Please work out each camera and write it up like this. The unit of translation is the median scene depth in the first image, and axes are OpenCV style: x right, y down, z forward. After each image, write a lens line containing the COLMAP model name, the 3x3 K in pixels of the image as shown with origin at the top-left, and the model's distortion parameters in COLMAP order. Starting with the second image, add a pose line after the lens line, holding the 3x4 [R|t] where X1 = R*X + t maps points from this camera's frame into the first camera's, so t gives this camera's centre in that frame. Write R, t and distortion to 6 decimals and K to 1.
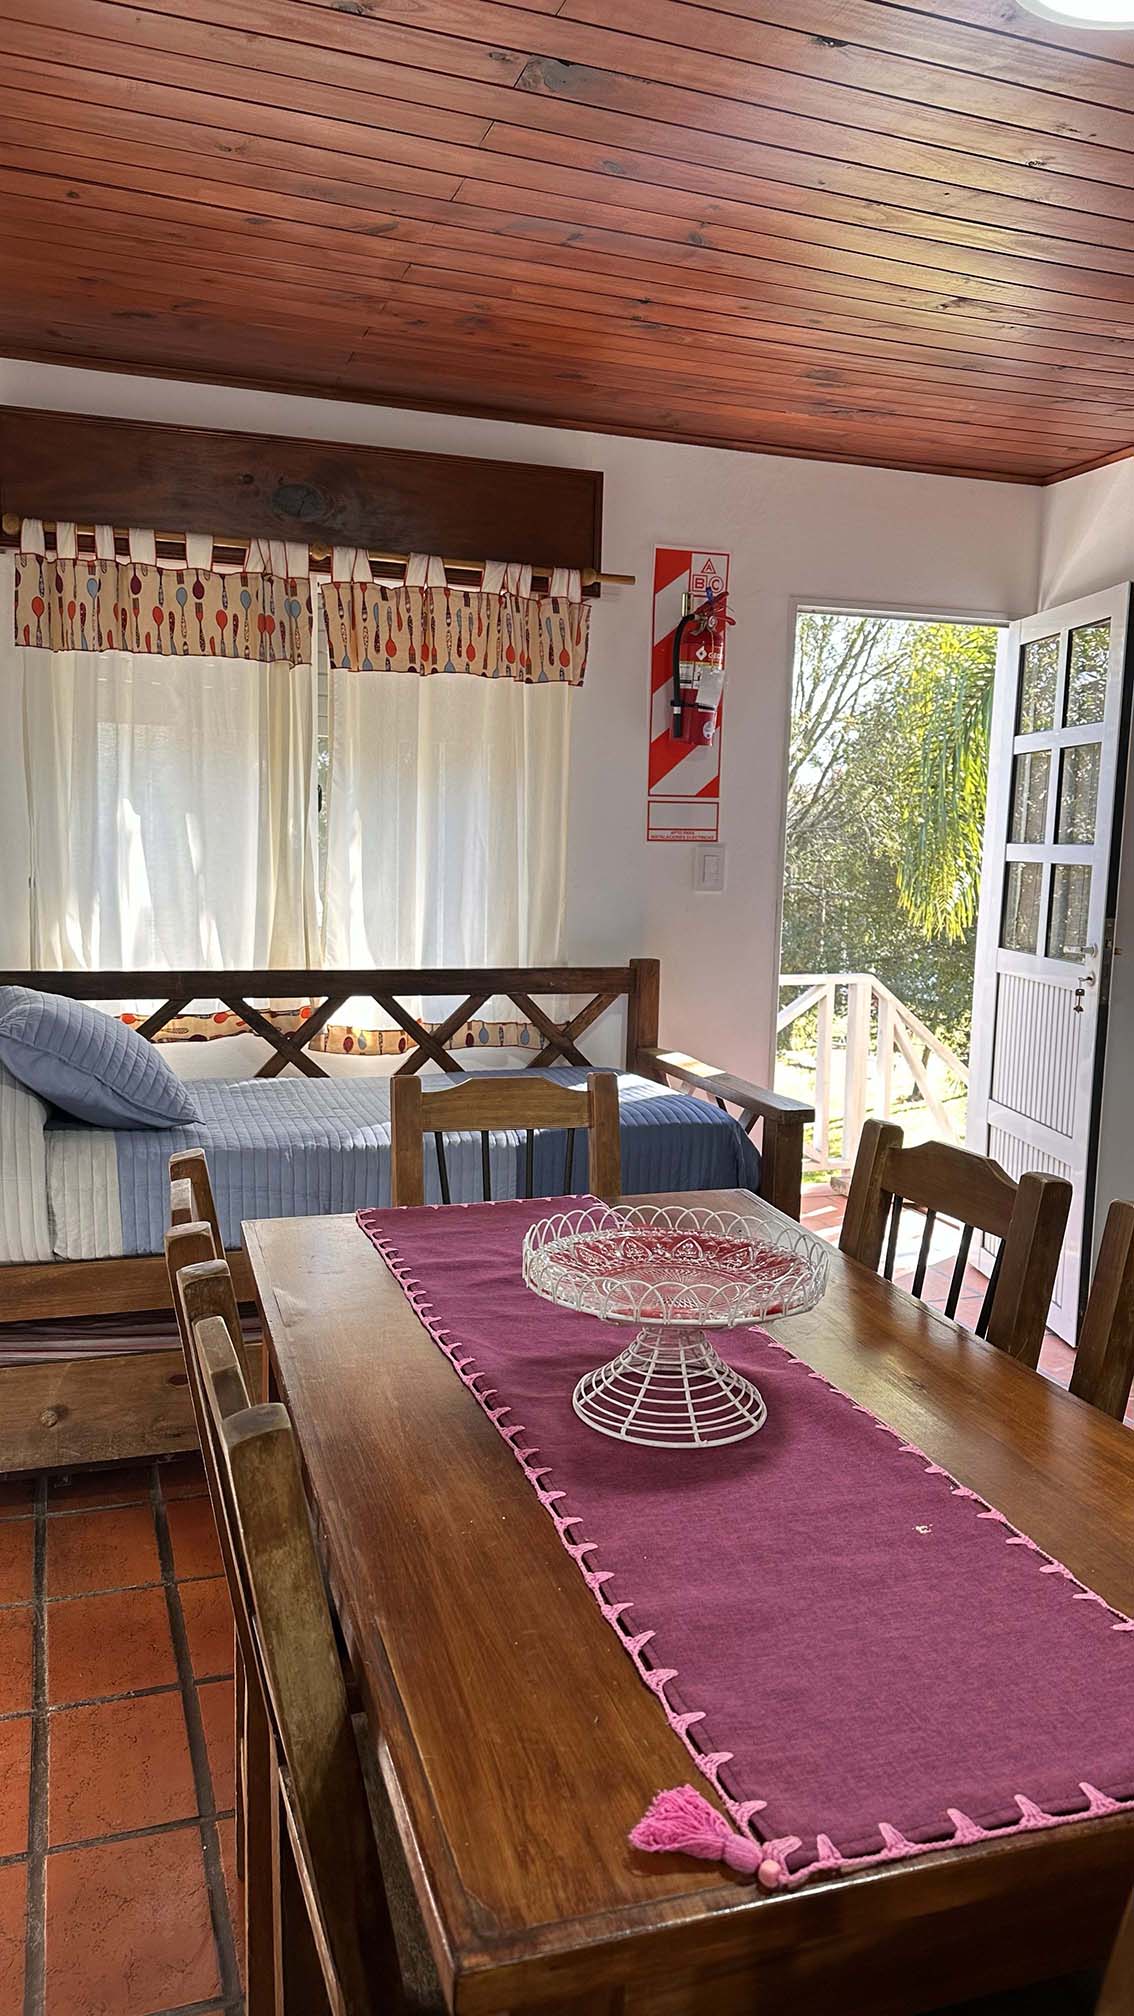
lens RADIAL K [[1407.5, 0, 573.3], [0, 1407.5, 1017.4], [0, 0, 1]] dist [0.087579, -0.111483]
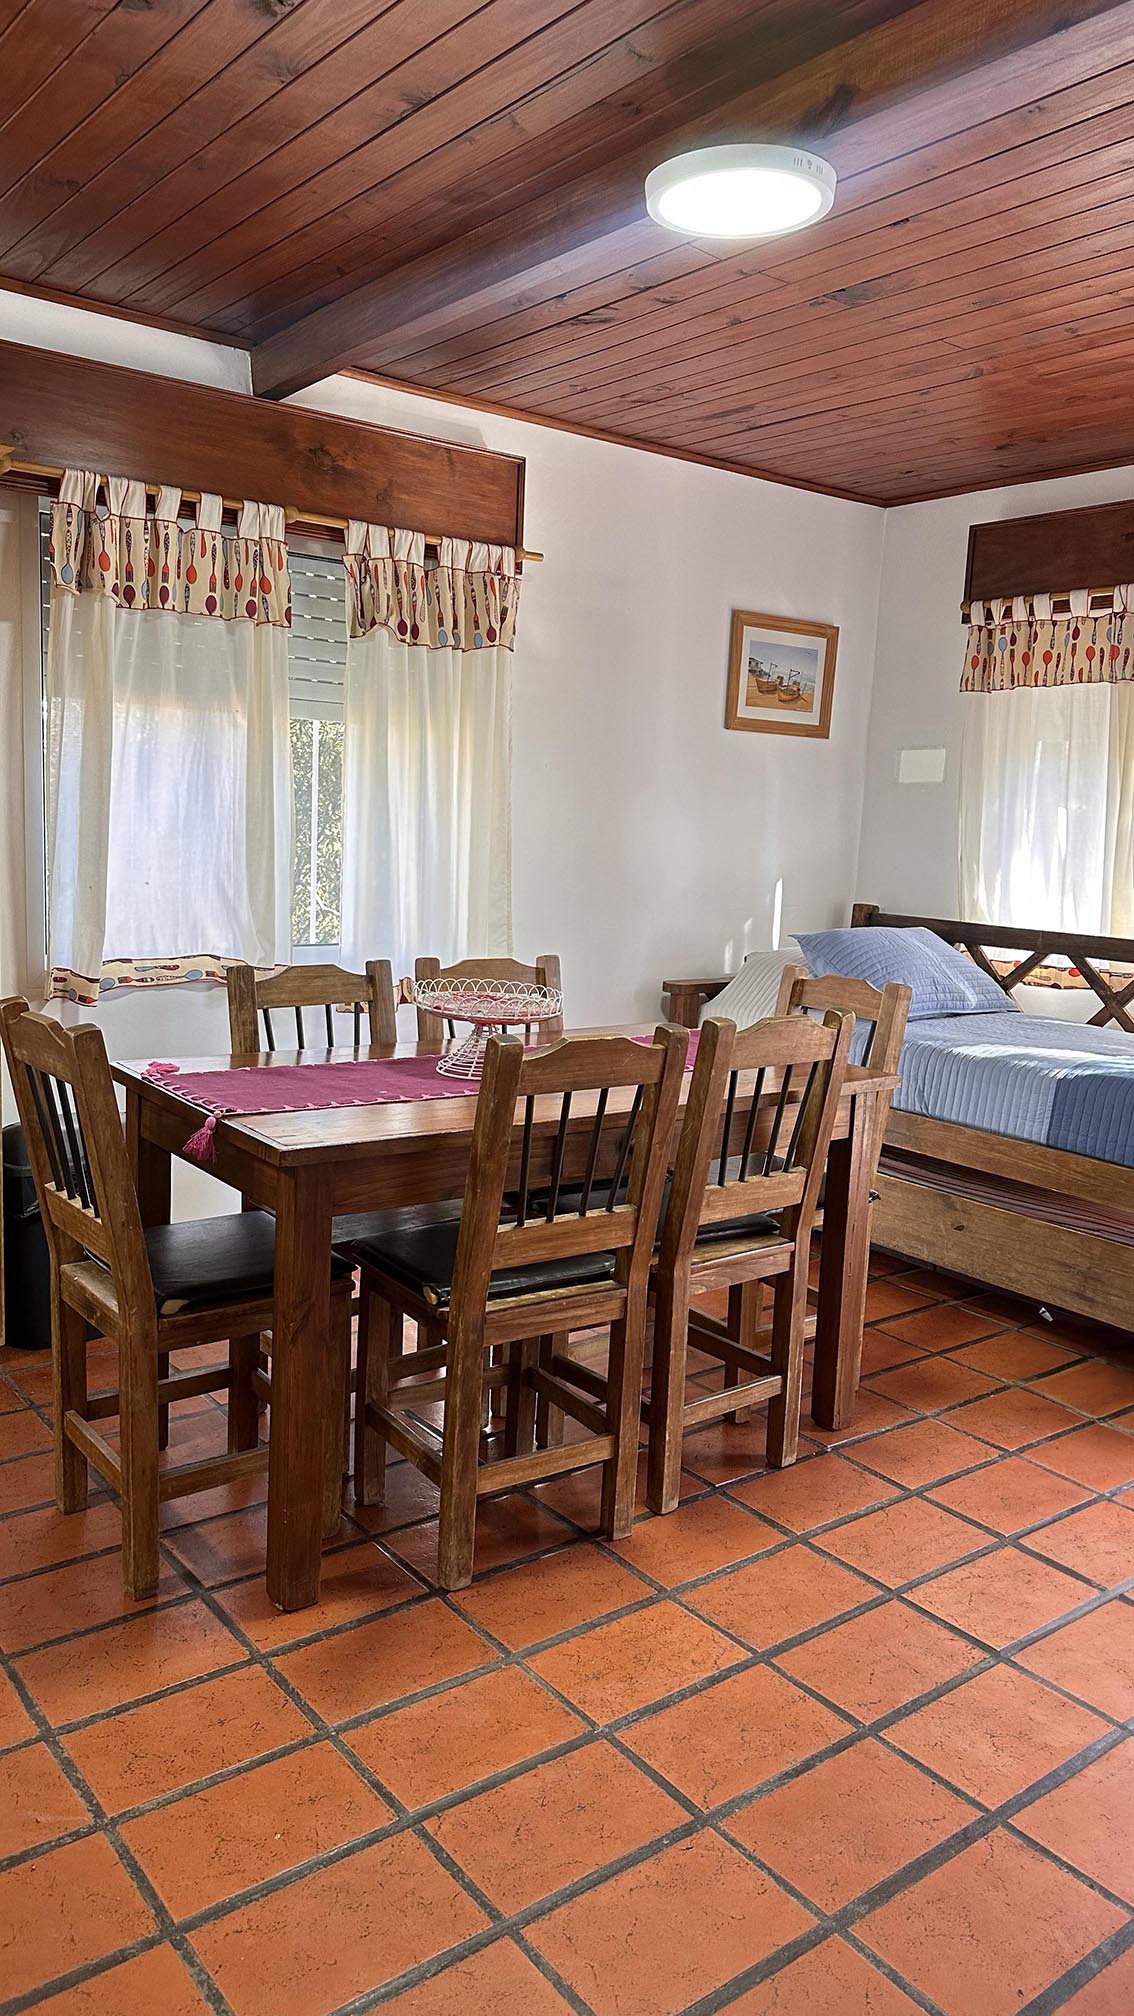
lens RADIAL K [[1407.5, 0, 569.5], [0, 1407.5, 1003.0], [0, 0, 1]] dist [0.087579, -0.111483]
pose [[0.305963, 0.120722, -0.944358, 0.840760], [-0.160263, 0.984304, 0.073905, 0.005711], [0.938457, 0.128734, 0.320508, 0.201272]]
